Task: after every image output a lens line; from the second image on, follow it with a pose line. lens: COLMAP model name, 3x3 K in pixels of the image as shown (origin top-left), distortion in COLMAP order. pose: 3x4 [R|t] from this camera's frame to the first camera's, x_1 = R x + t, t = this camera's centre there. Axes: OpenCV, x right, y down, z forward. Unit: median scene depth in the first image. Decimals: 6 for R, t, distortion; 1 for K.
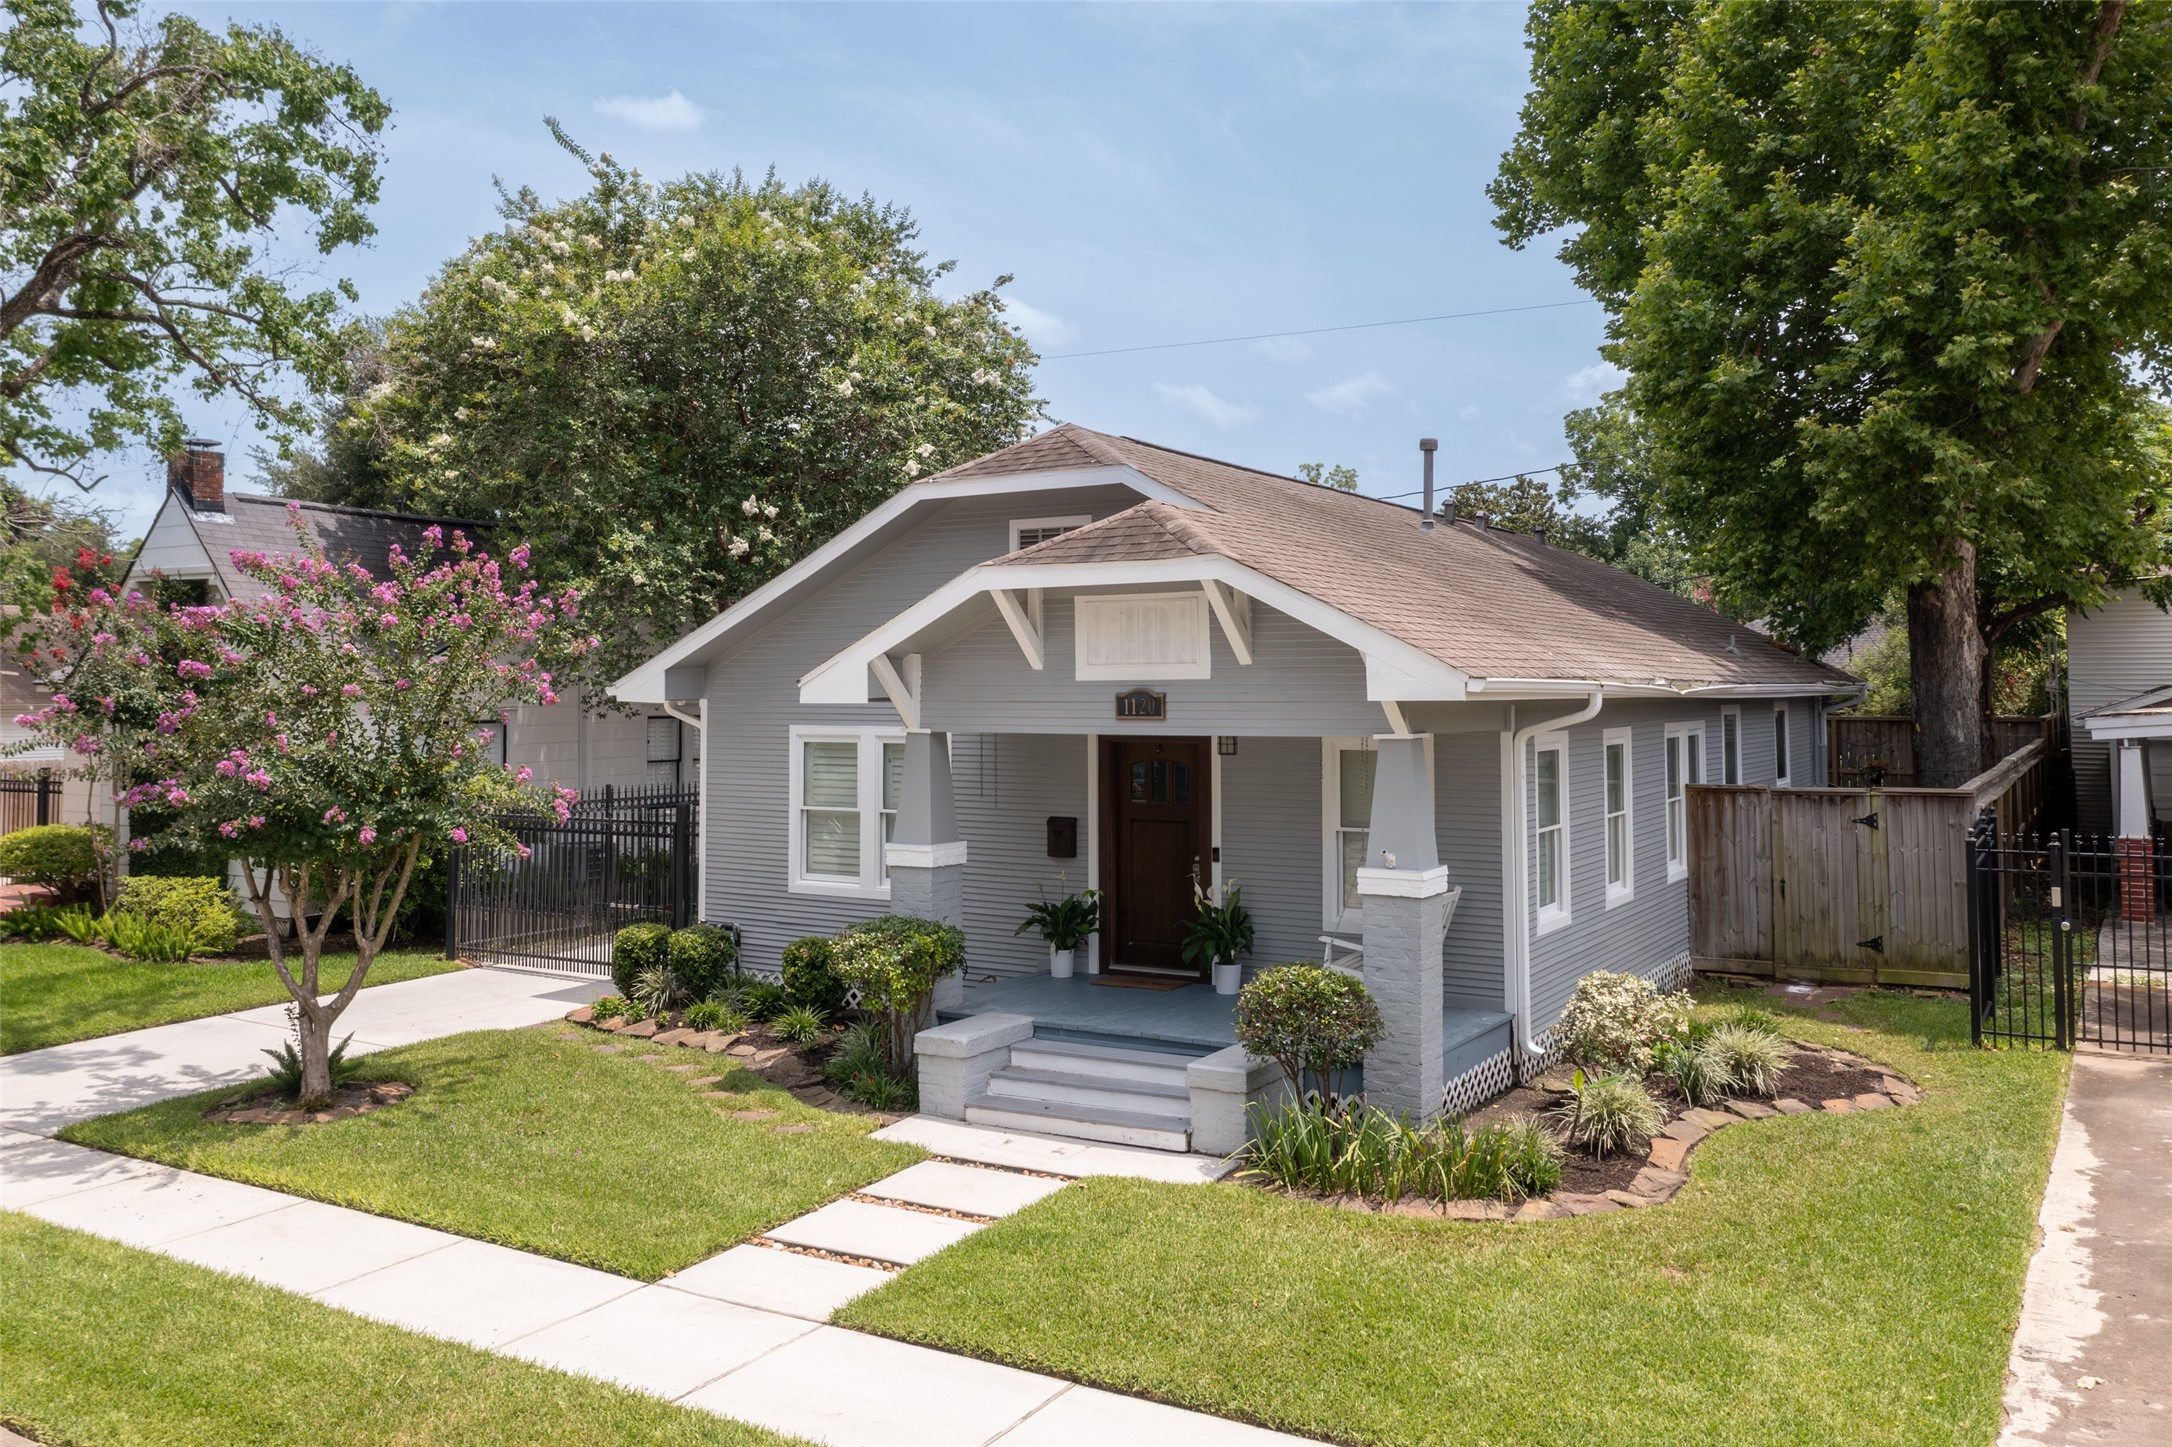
lens RADIAL K [[1741.2, 0, 1042.6], [0, 1741.2, 554.4], [0, 0, 1]] dist [-0.021536, 0.005971]
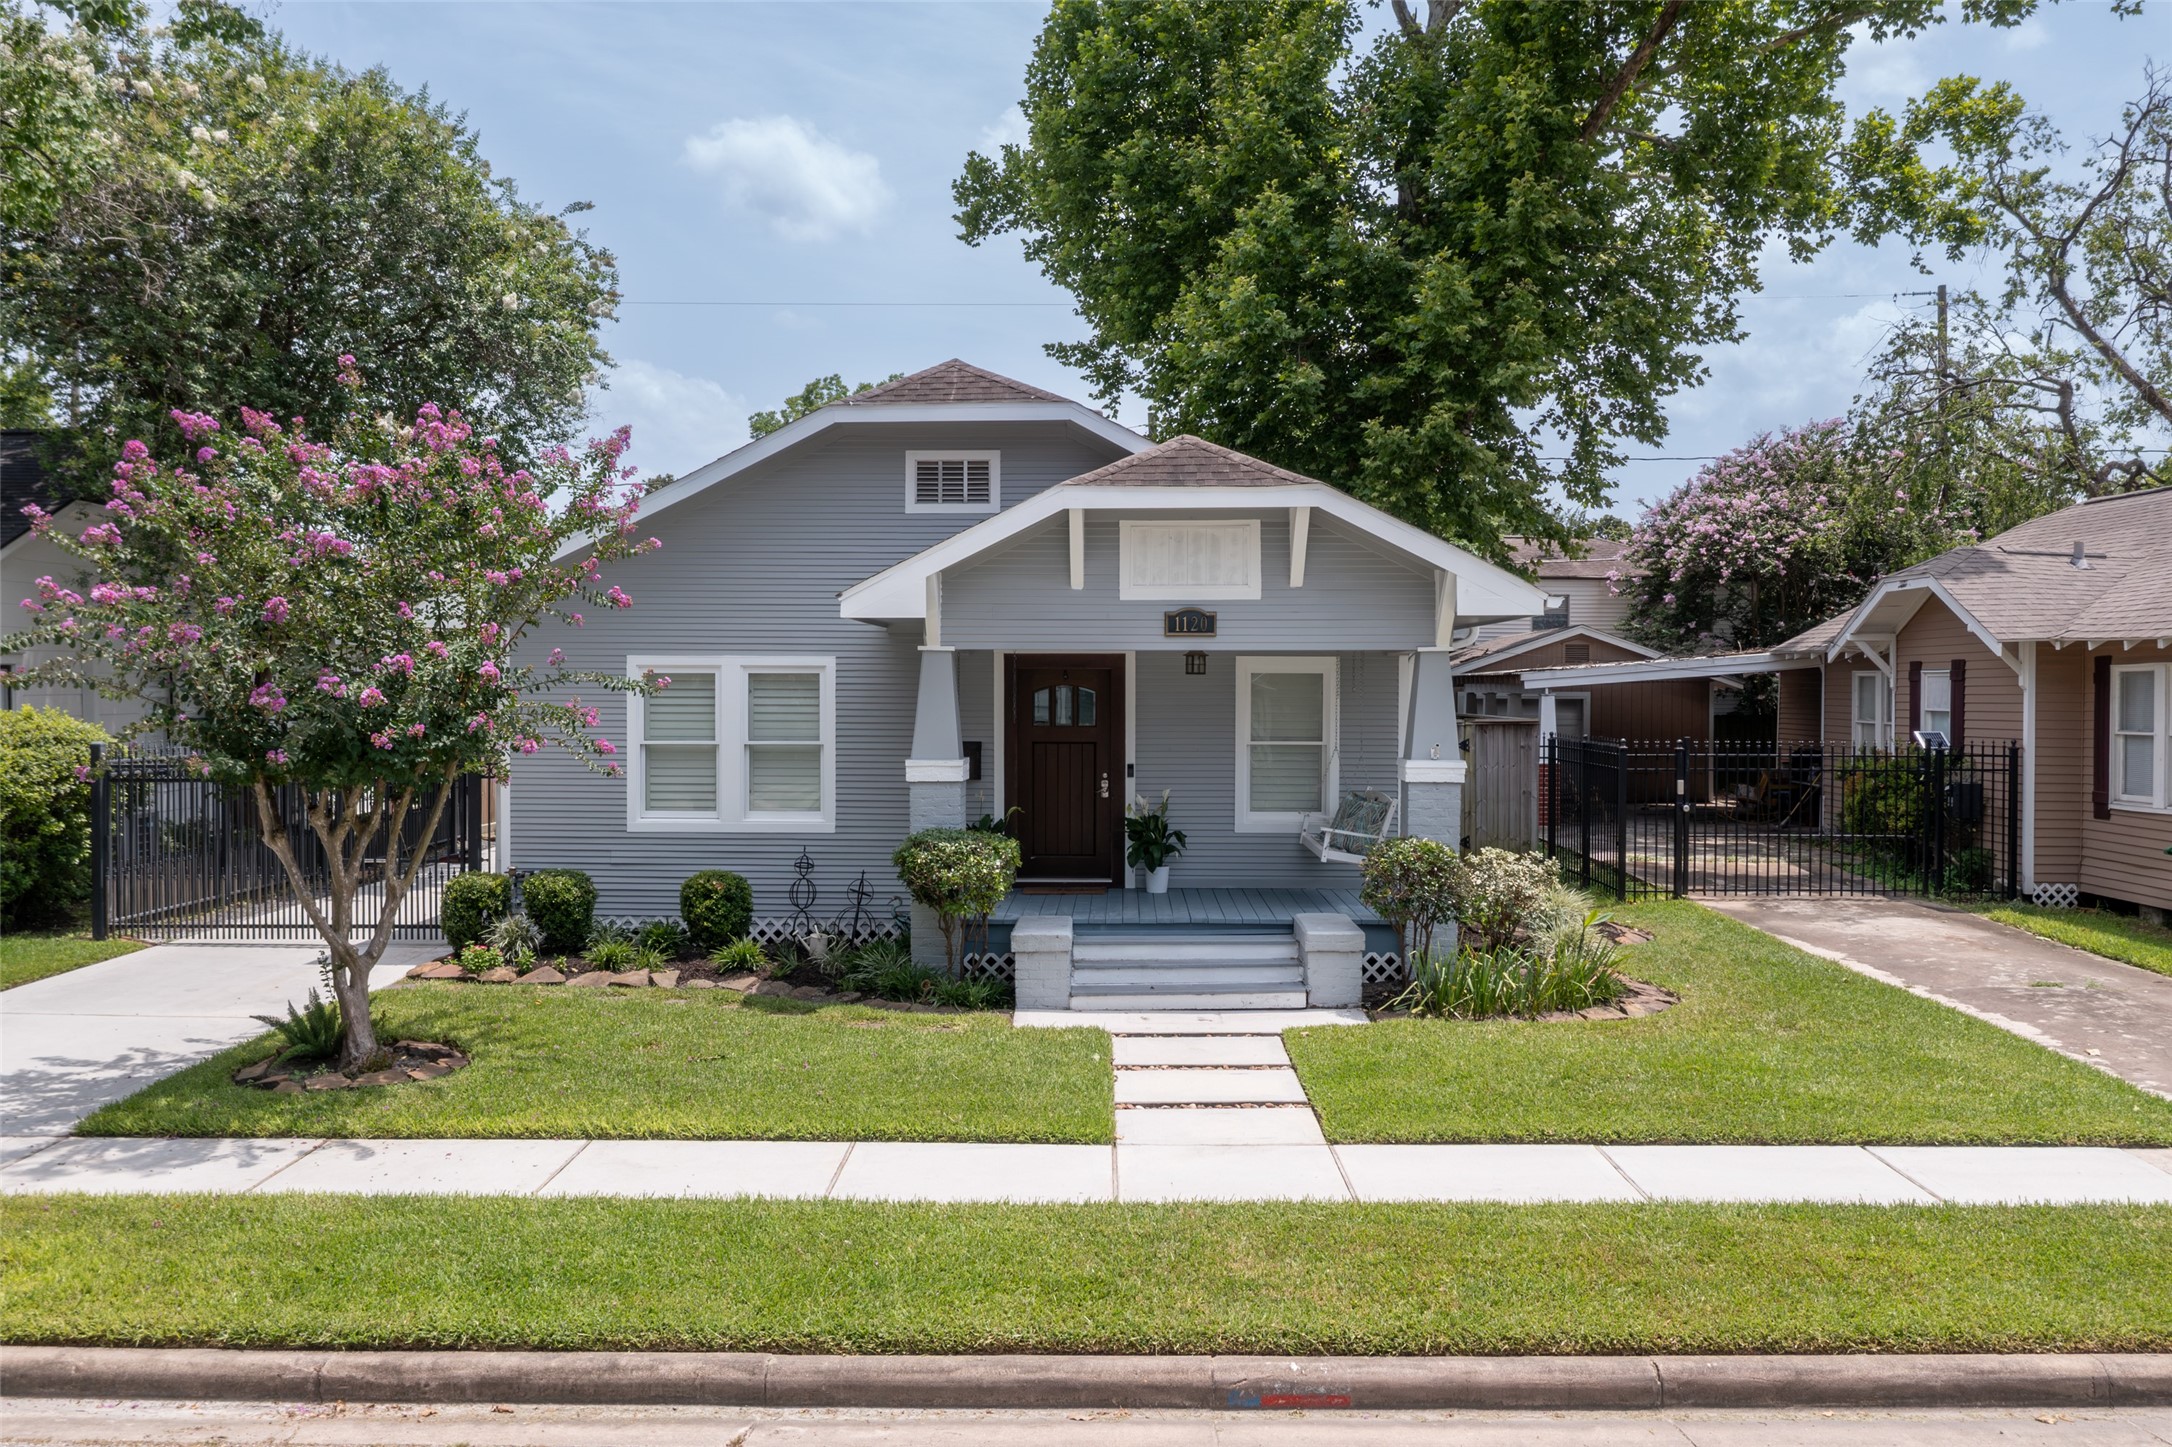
lens RADIAL K [[1741.2, 0, 1011.9], [0, 1741.2, 702.4], [0, 0, 1]] dist [-0.021536, 0.005971]
pose [[0.864007, 0.001926, 0.503477, -0.513912], [-0.043704, 0.996505, 0.071188, 0.055795], [-0.501580, -0.083511, 0.861071, 0.101727]]
